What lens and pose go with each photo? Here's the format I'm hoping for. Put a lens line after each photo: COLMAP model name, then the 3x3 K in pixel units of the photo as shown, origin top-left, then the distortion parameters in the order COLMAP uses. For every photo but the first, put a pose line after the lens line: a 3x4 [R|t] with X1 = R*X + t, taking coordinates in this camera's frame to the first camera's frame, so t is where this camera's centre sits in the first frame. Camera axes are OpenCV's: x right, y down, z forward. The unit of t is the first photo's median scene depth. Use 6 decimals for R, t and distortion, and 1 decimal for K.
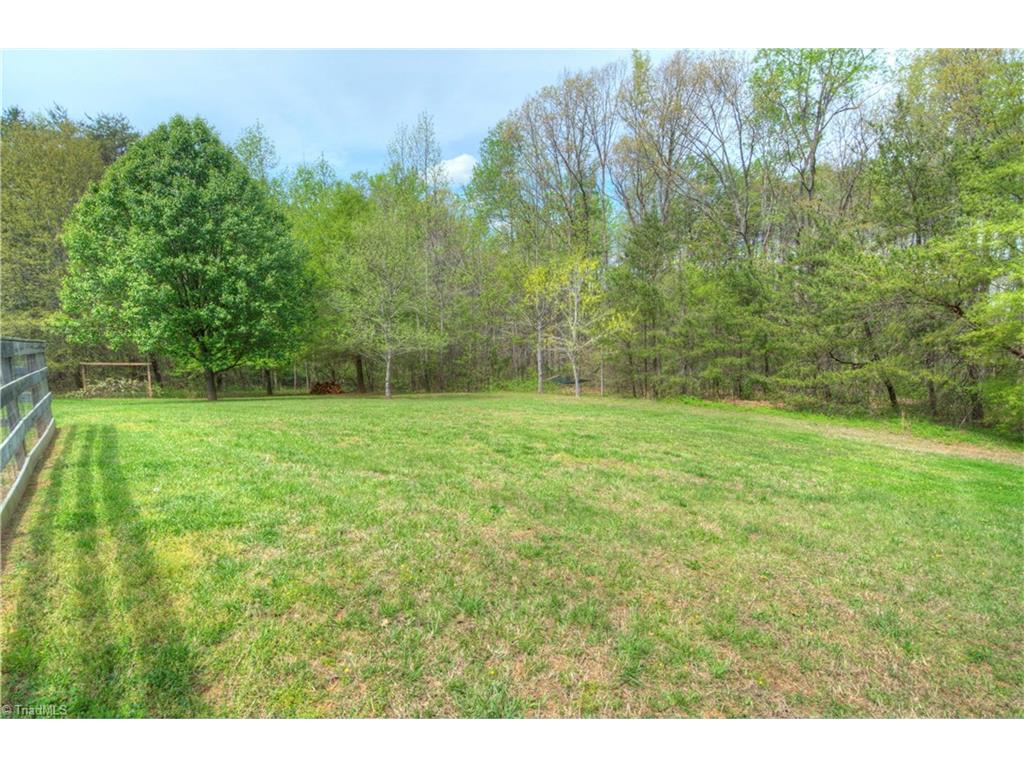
lens RADIAL K [[537.9, 0, 513.9], [0, 537.9, 383.5], [0, 0, 1]] dist [0.011903, -0.004699]
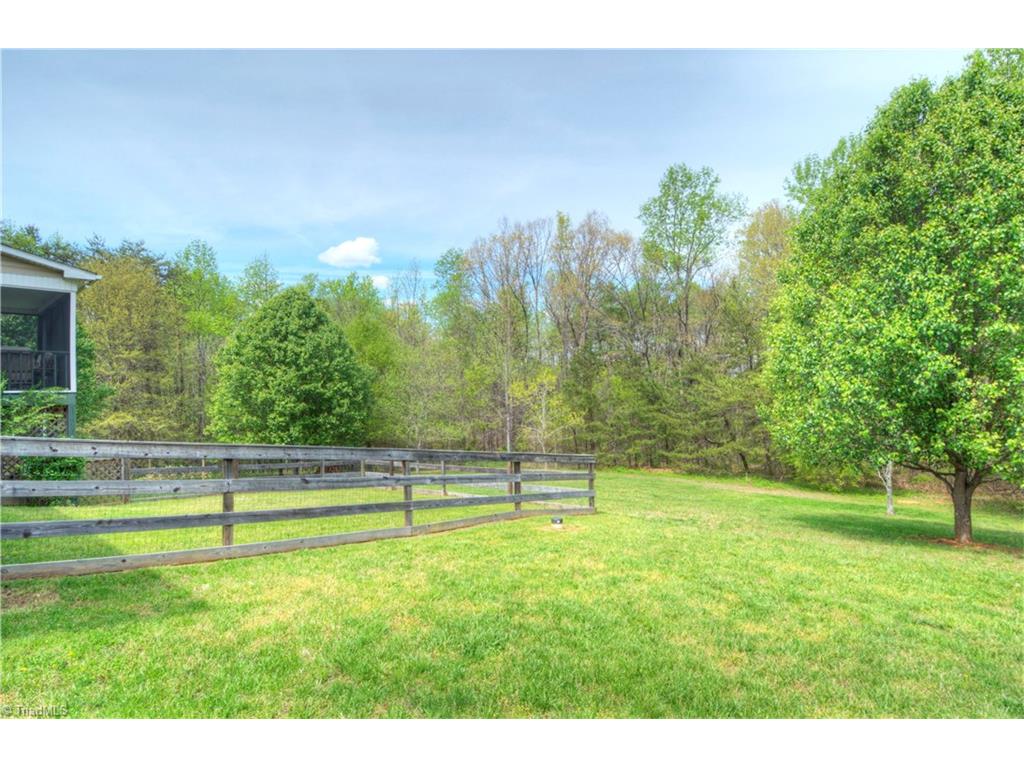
lens RADIAL K [[537.9, 0, 511.3], [0, 537.9, 385.0], [0, 0, 1]] dist [0.011903, -0.004699]
pose [[0.984538, -0.001371, 0.175168, -0.241254], [0.025102, 0.990754, -0.133328, -0.009905], [-0.173365, 0.135664, 0.975469, -0.446986]]
